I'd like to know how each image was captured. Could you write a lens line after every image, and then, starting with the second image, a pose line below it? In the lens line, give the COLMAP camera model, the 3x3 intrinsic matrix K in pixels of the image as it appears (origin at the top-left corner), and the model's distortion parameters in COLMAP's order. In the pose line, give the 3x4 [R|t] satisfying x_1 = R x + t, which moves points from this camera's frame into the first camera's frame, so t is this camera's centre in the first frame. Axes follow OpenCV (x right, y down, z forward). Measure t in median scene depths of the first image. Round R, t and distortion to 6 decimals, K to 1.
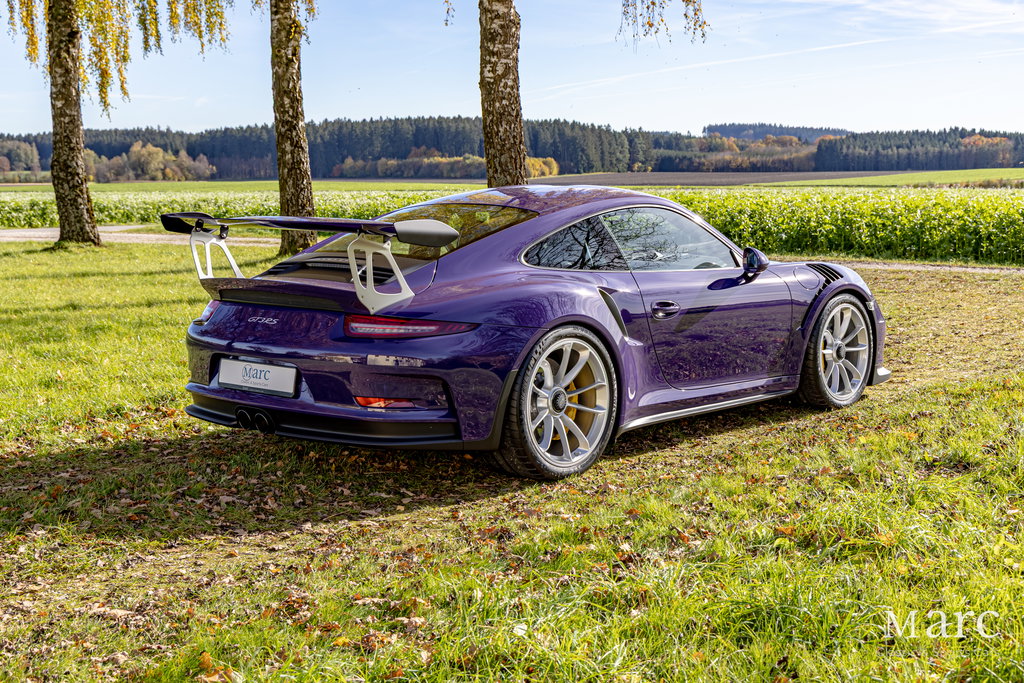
lens RADIAL K [[1516.9, 0, 512.0], [0, 1516.9, 341.5], [0, 0, 1]] dist [-0.030568, 0.002013]
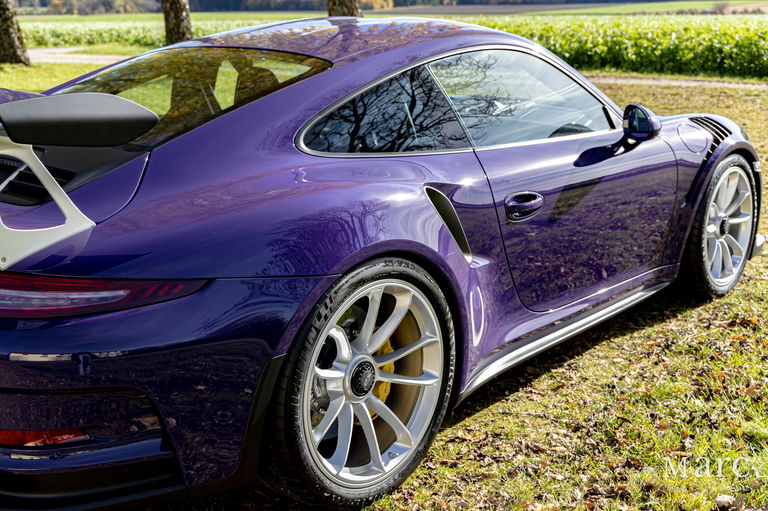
lens RADIAL K [[985.8, 0, 384.0], [0, 985.8, 255.5], [0, 0, 1]] dist [-0.015410, 0.009670]
pose [[0.999763, -0.011226, 0.018648, 0.025681], [0.008577, 0.990603, 0.136498, -0.050587], [-0.020005, -0.136306, 0.990465, 0.479836]]
